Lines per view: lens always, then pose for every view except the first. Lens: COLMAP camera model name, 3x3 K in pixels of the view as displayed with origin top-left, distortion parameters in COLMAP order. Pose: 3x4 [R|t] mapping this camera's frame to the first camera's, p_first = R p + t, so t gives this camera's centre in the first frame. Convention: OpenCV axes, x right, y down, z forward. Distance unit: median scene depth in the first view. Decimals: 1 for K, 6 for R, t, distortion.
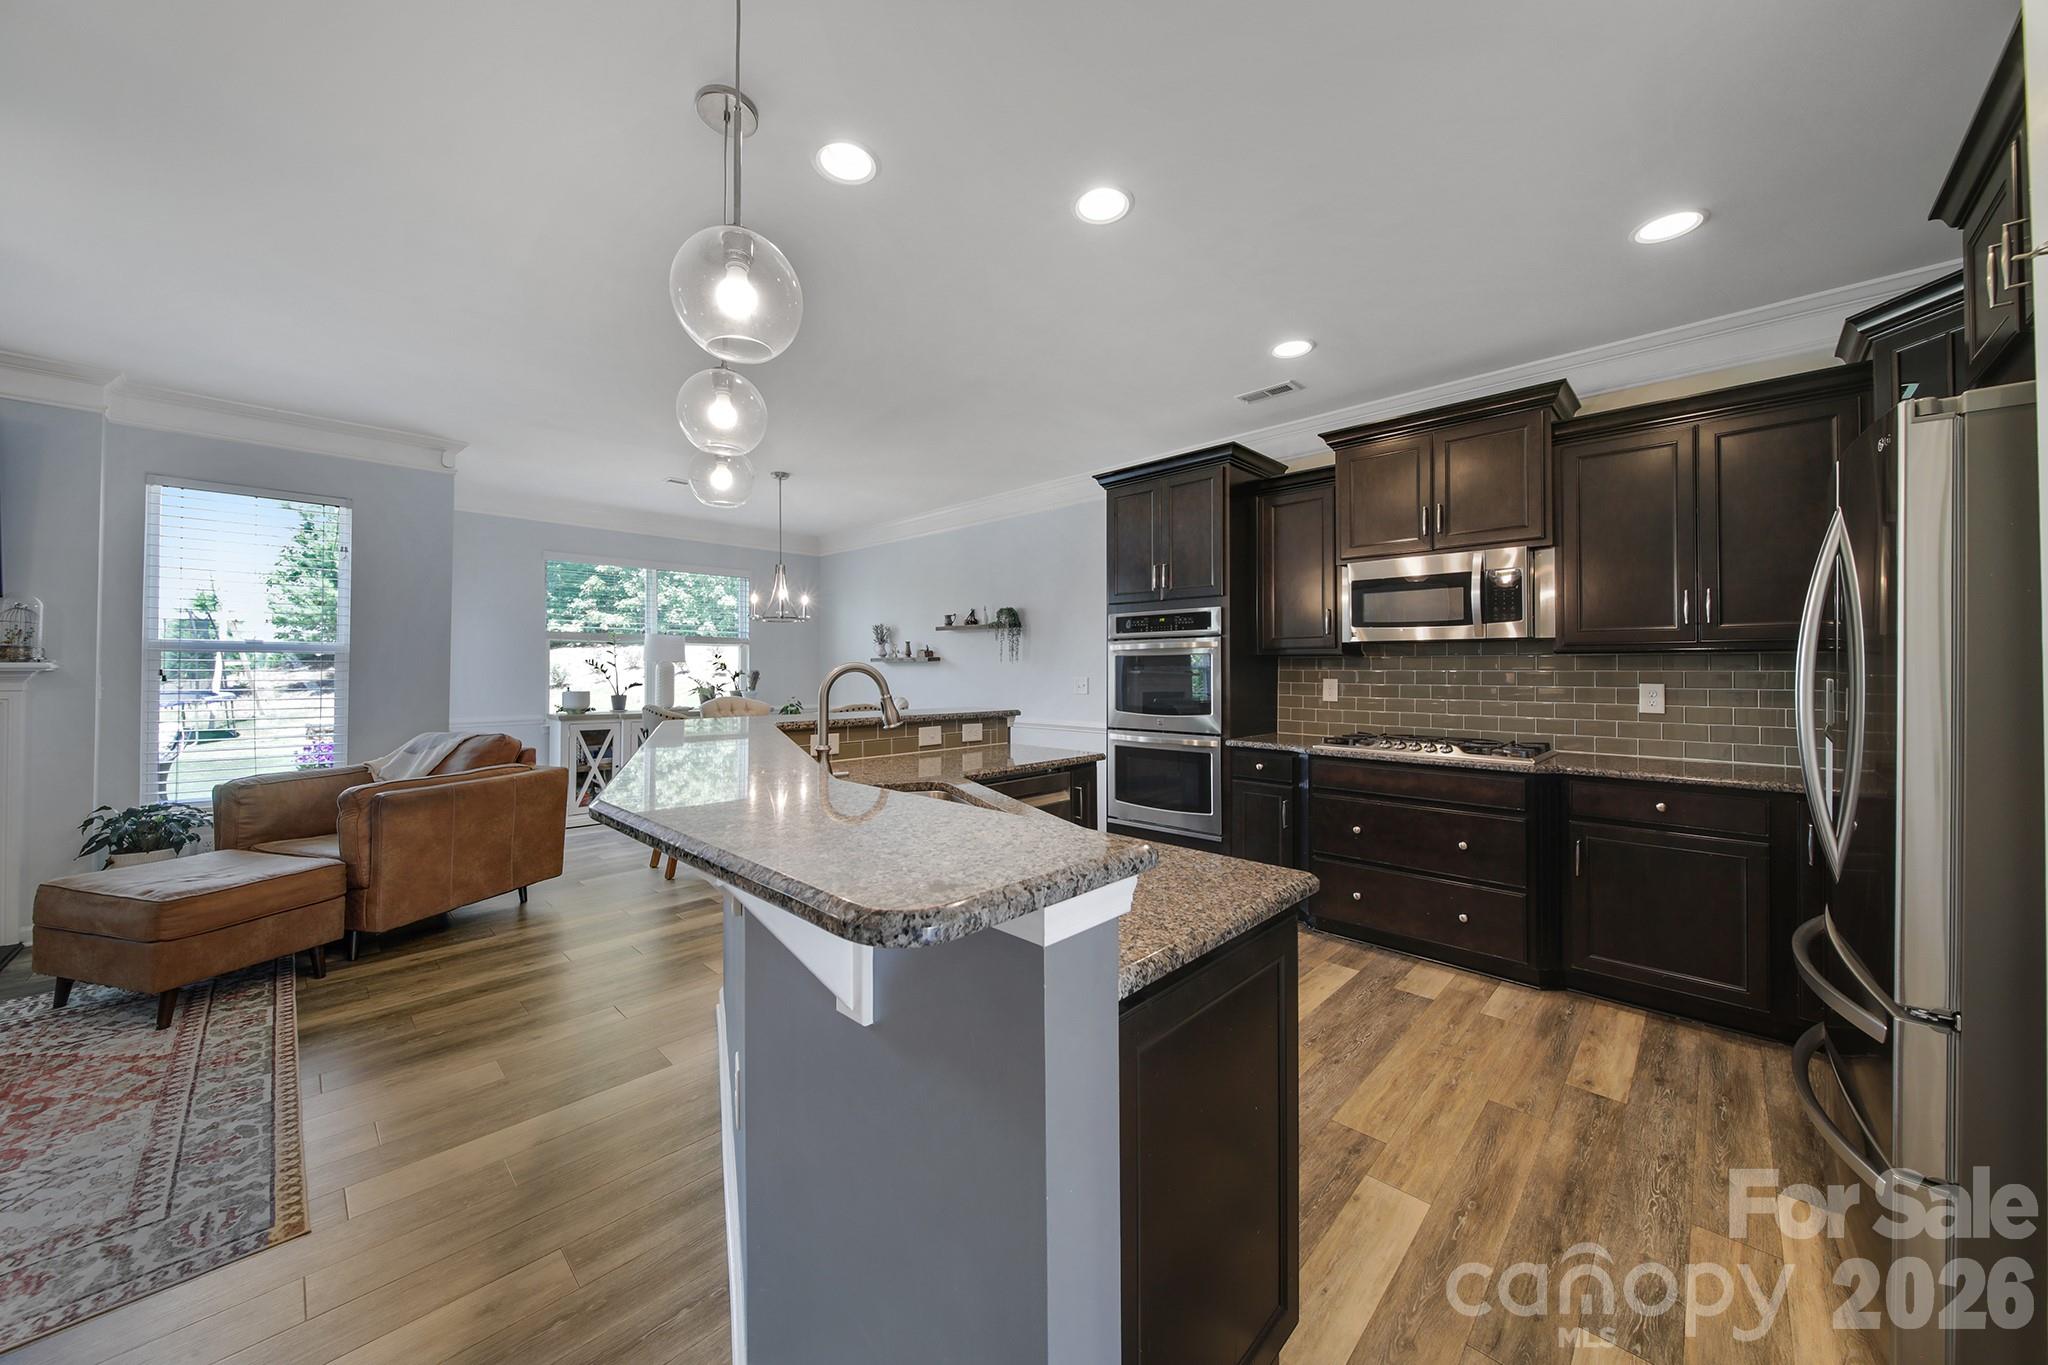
lens RADIAL K [[720.0, 0, 1030.6], [0, 720.0, 665.7], [0, 0, 1]] dist [-0.000839, -0.000273]
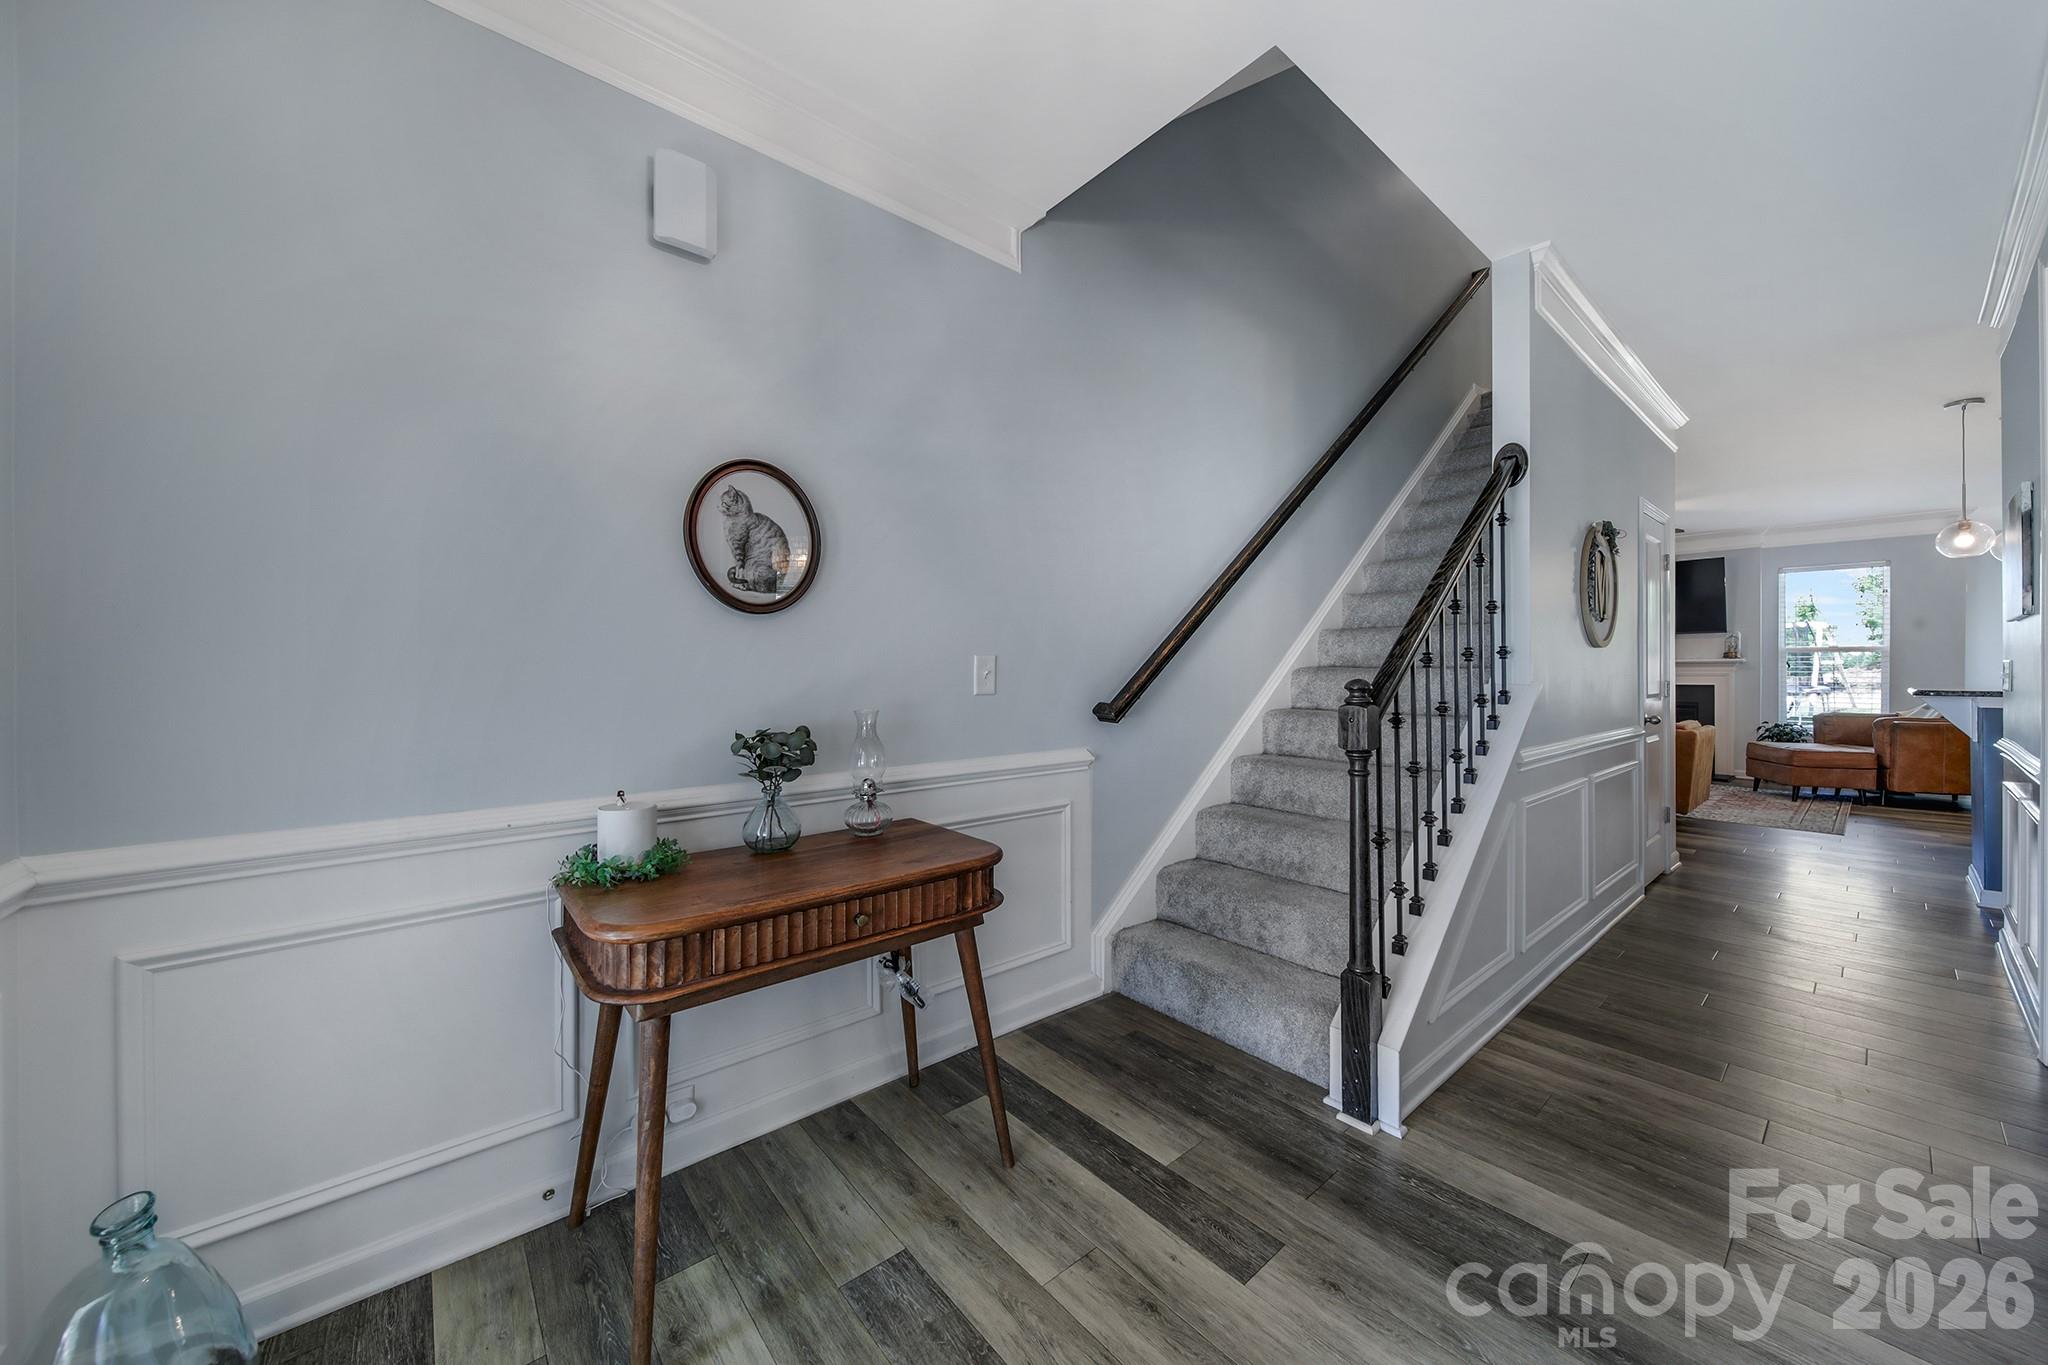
lens RADIAL K [[720.0, 0, 1030.6], [0, 720.0, 665.7], [0, 0, 1]] dist [-0.000839, -0.000273]
pose [[-0.105535, -0.009956, -0.994366, 1.180506], [0.006274, 0.999923, -0.010677, 0.028225], [0.994396, -0.007366, -0.105465, -1.037539]]
